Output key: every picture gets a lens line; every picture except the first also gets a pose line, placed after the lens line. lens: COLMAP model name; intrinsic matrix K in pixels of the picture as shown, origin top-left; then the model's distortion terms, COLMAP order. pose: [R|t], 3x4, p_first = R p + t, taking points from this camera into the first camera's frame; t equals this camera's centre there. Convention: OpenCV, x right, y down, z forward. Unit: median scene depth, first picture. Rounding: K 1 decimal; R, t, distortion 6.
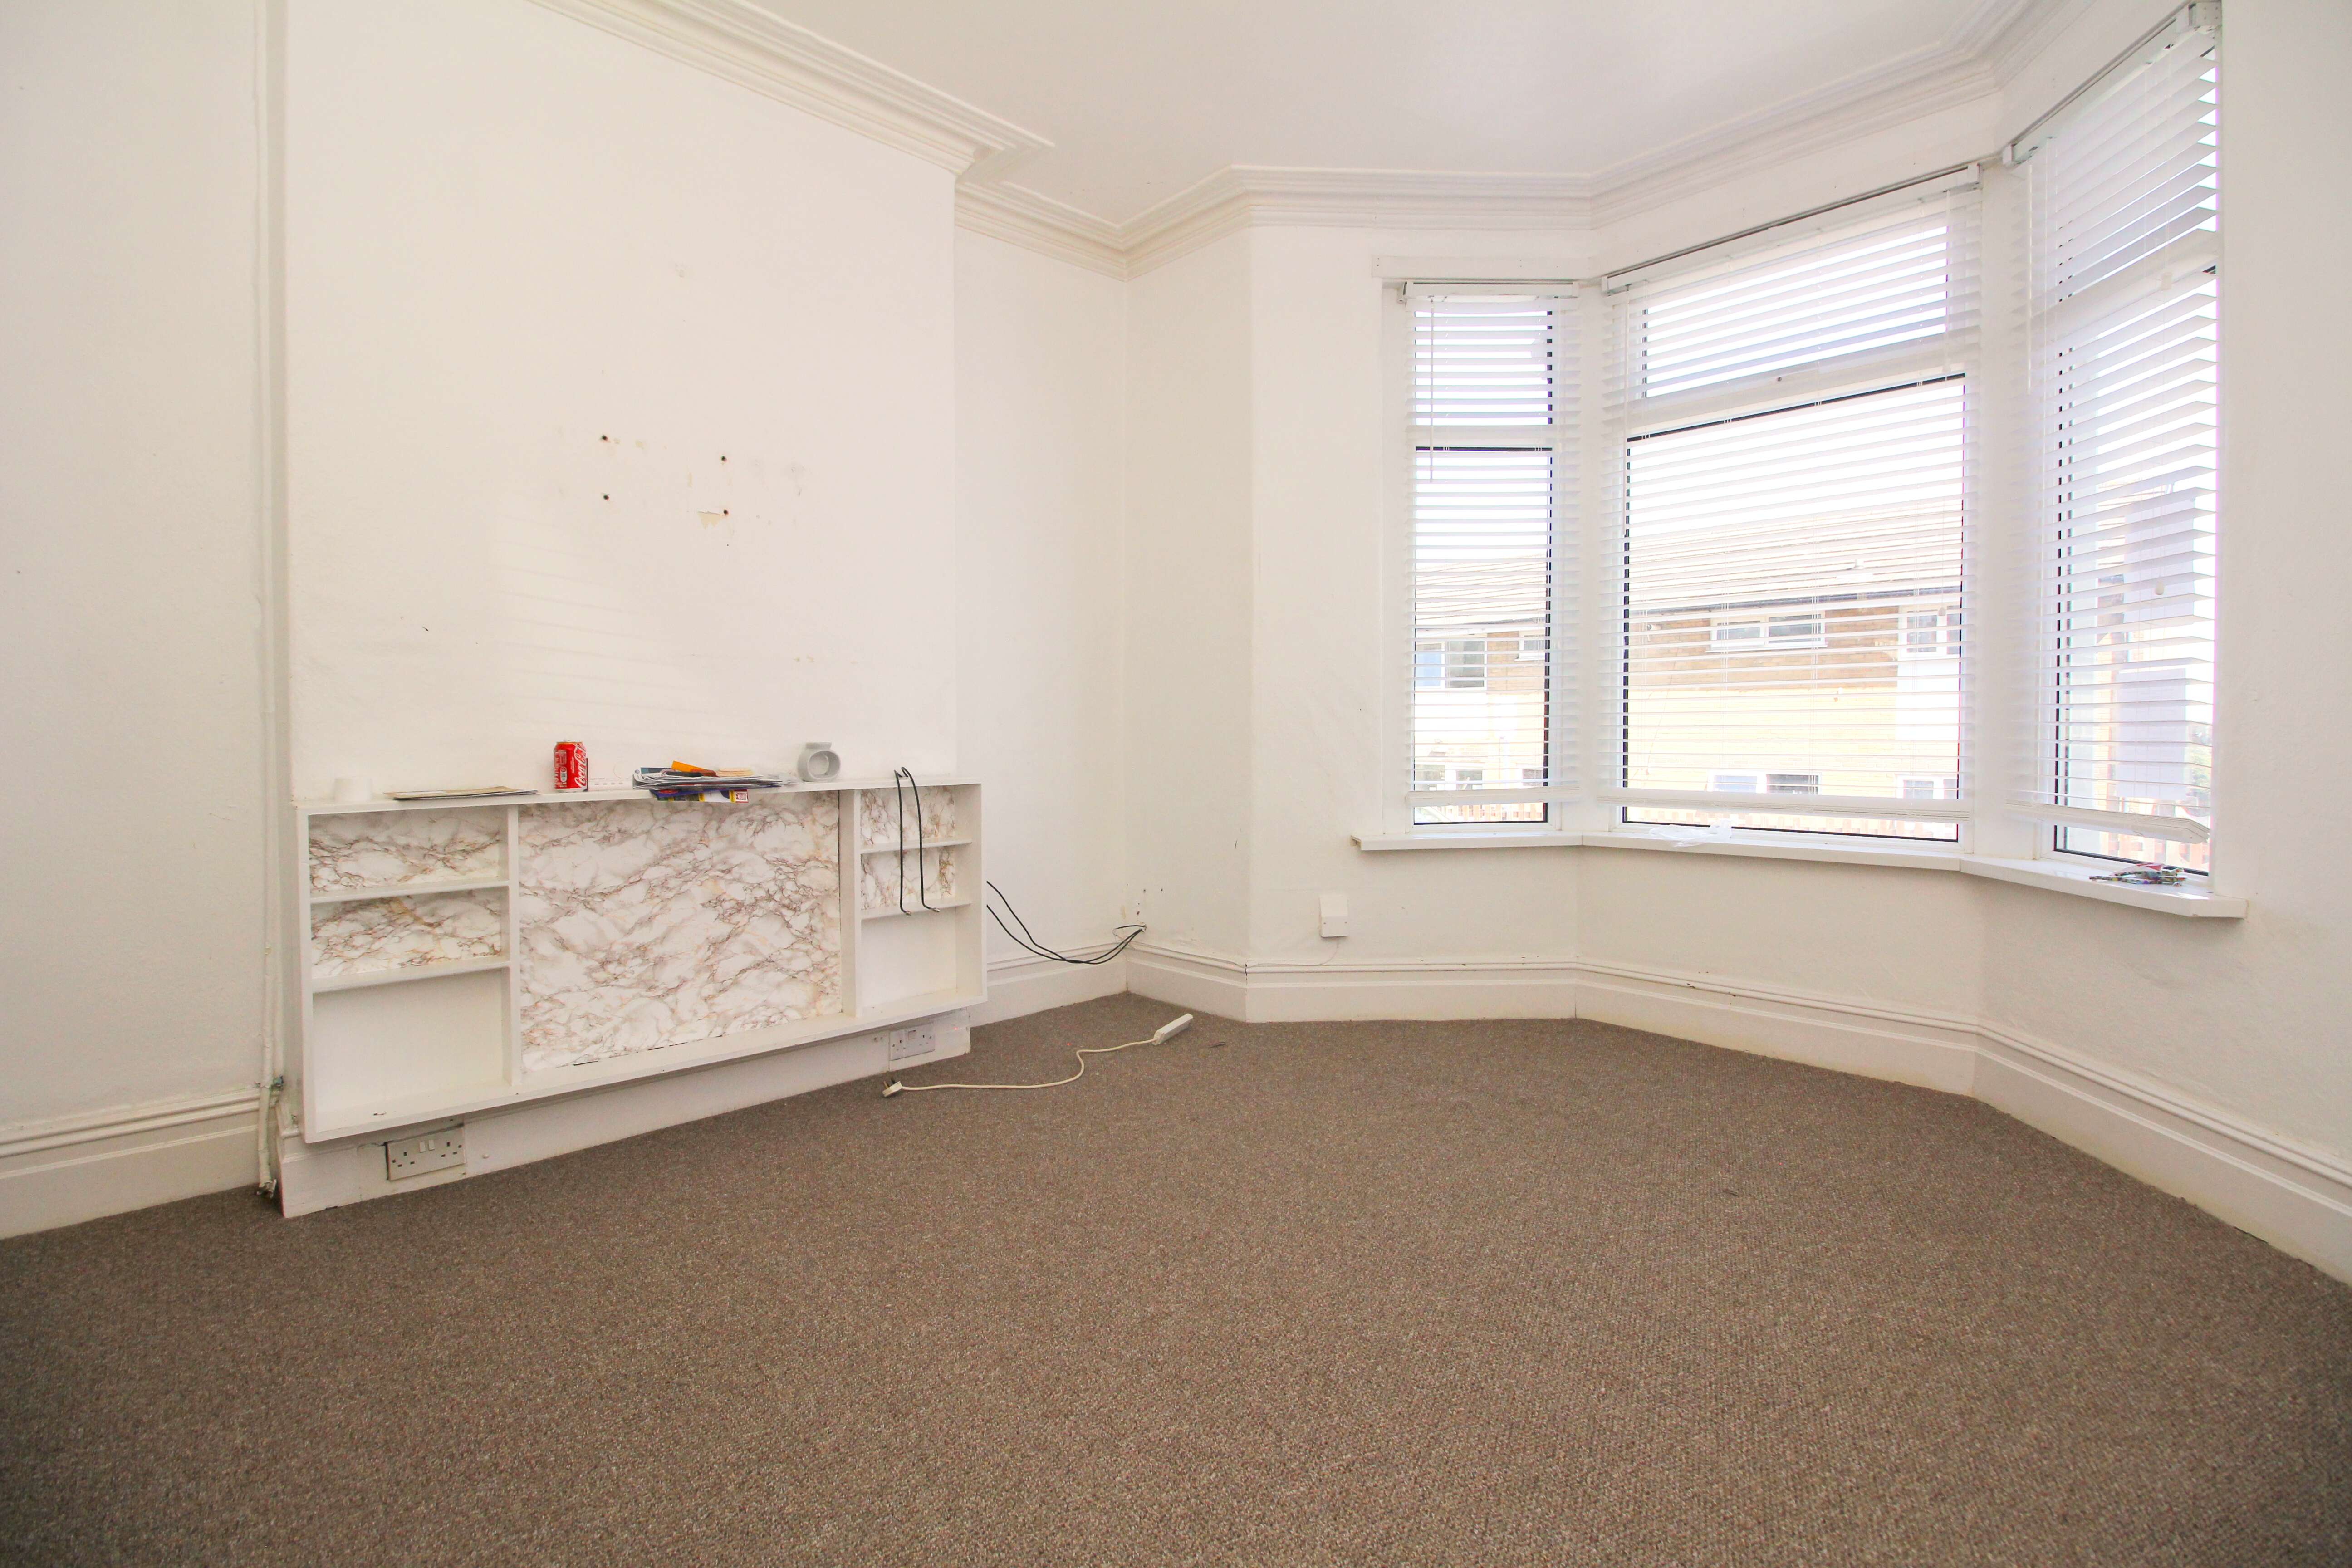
lens RADIAL K [[1077.9, 0, 1165.1], [0, 1077.9, 762.1], [0, 0, 1]] dist [-0.016801, -0.000778]
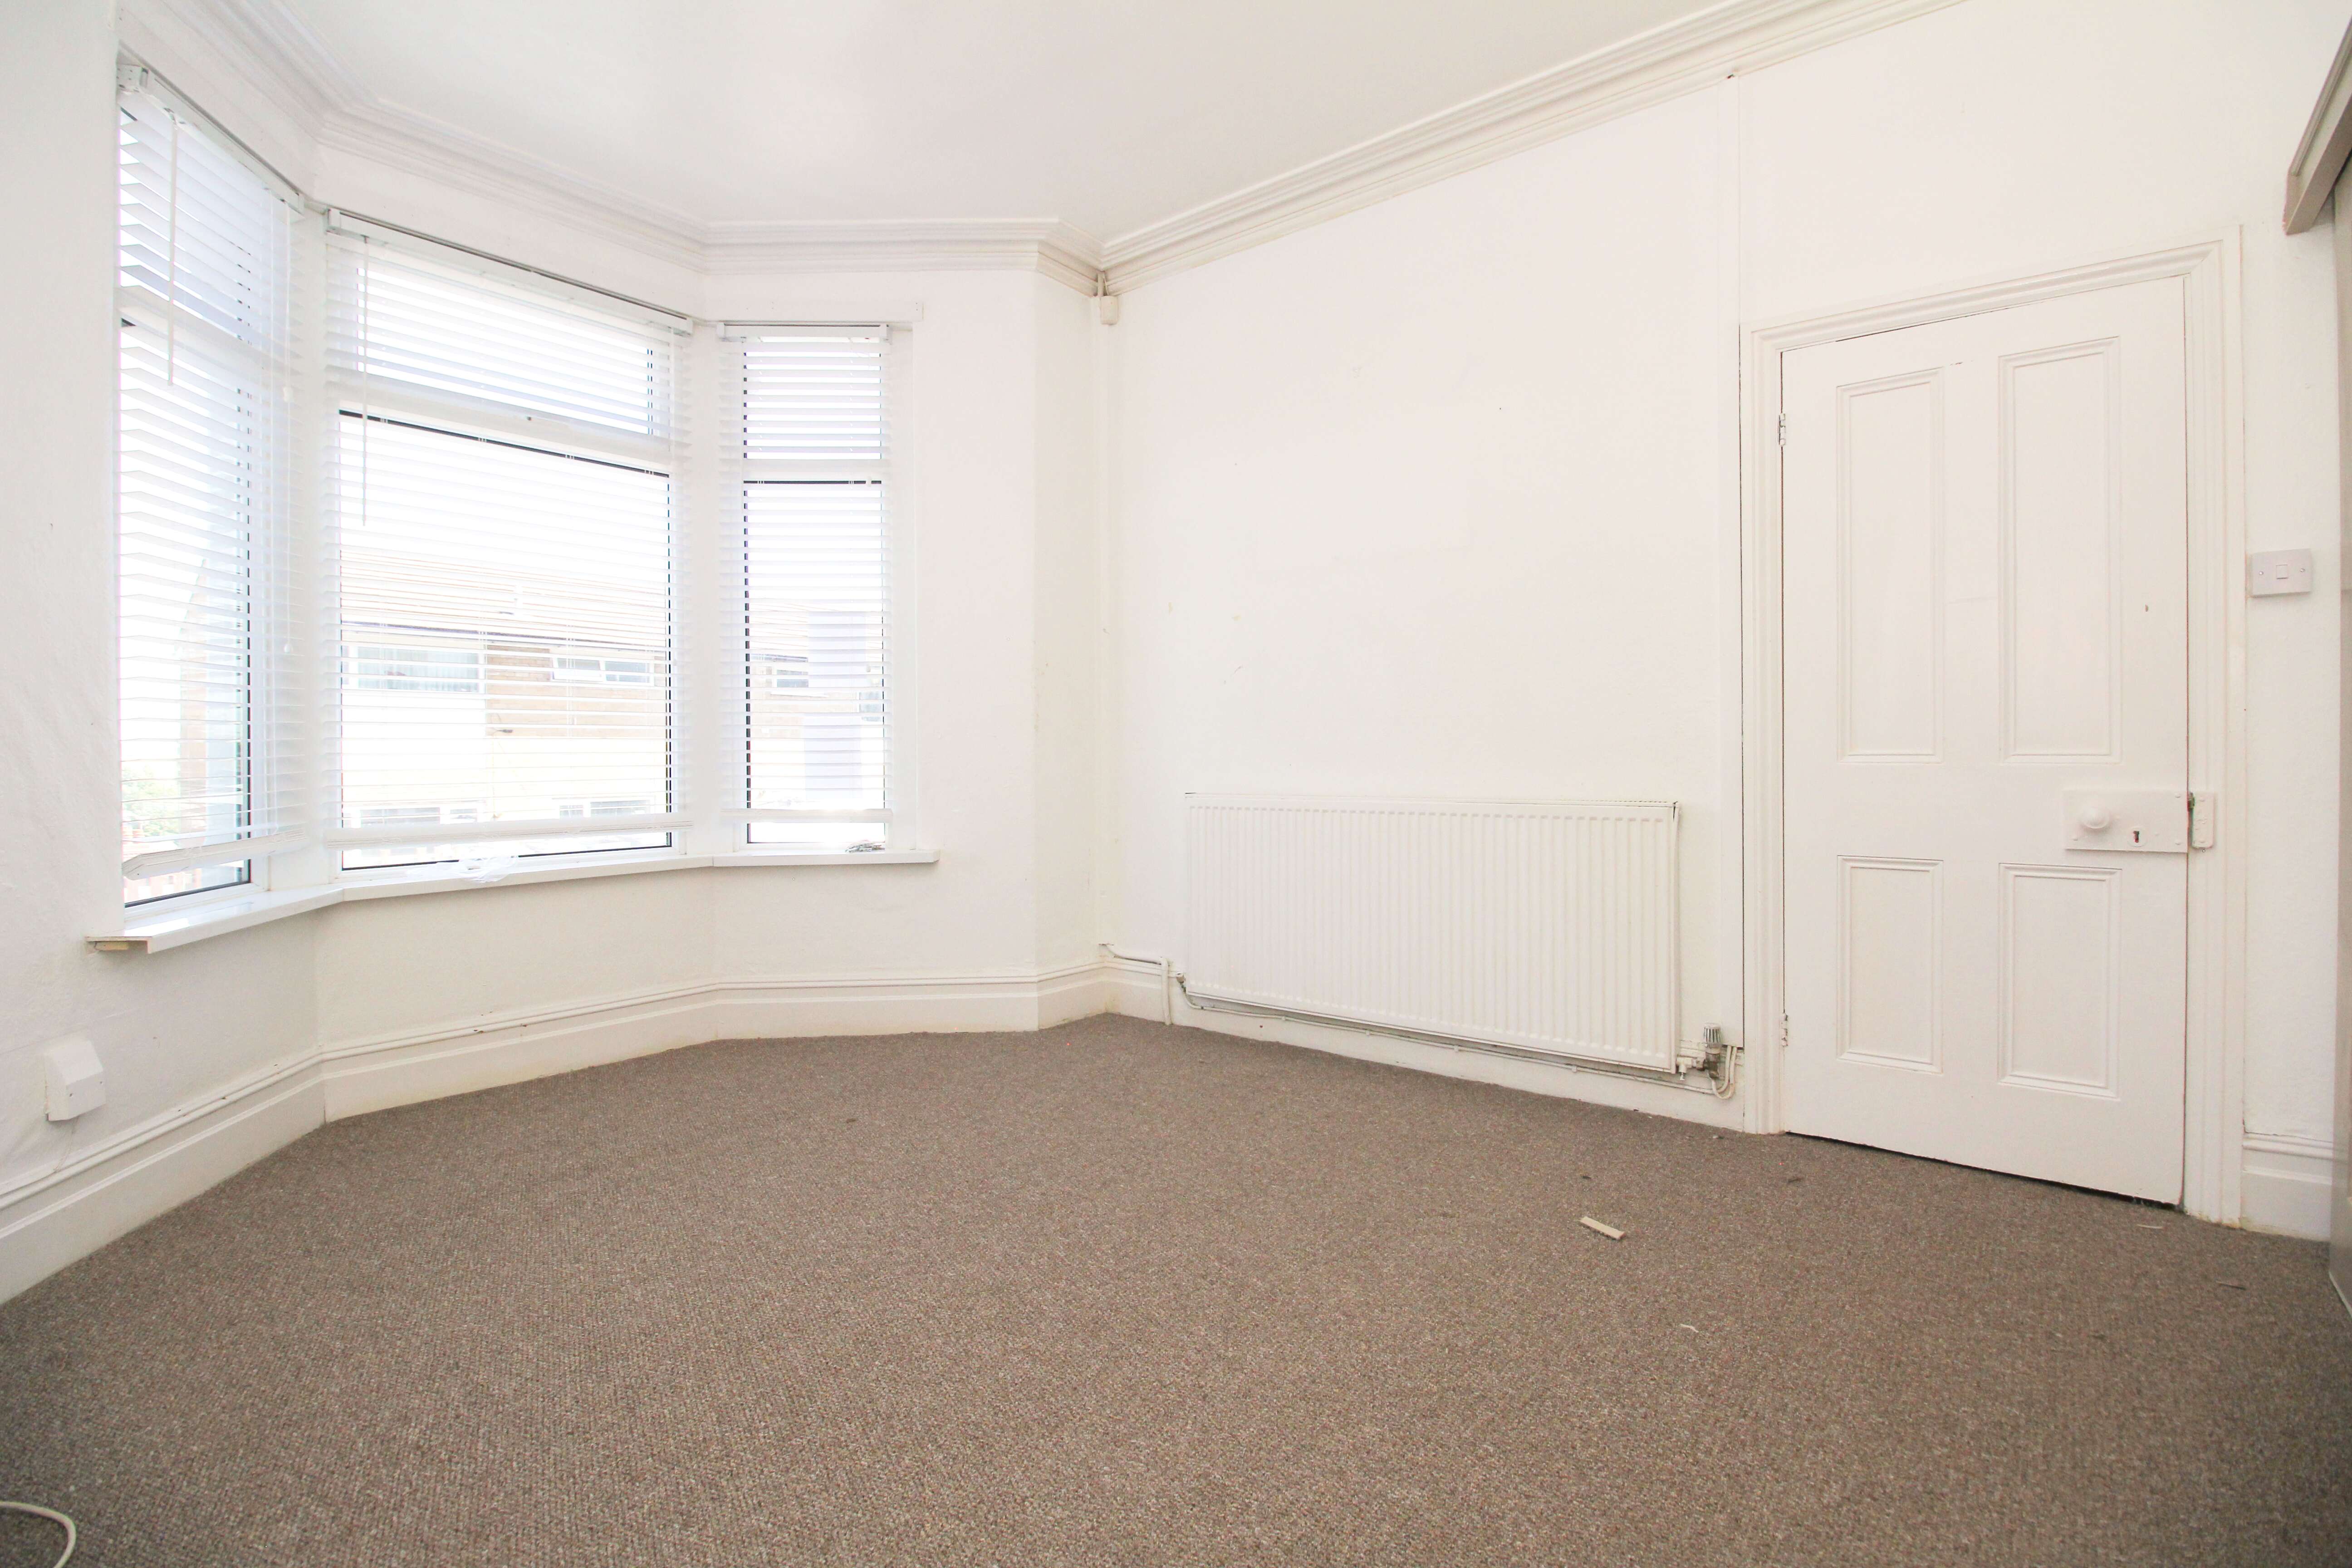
lens RADIAL K [[1077.9, 0, 1175.7], [0, 1077.9, 767.7], [0, 0, 1]] dist [-0.016801, -0.000778]
pose [[-0.134373, -0.009605, 0.990884, -0.574345], [0.039130, 0.999122, 0.014991, -0.013422], [-0.990158, 0.040788, -0.133879, 0.572654]]
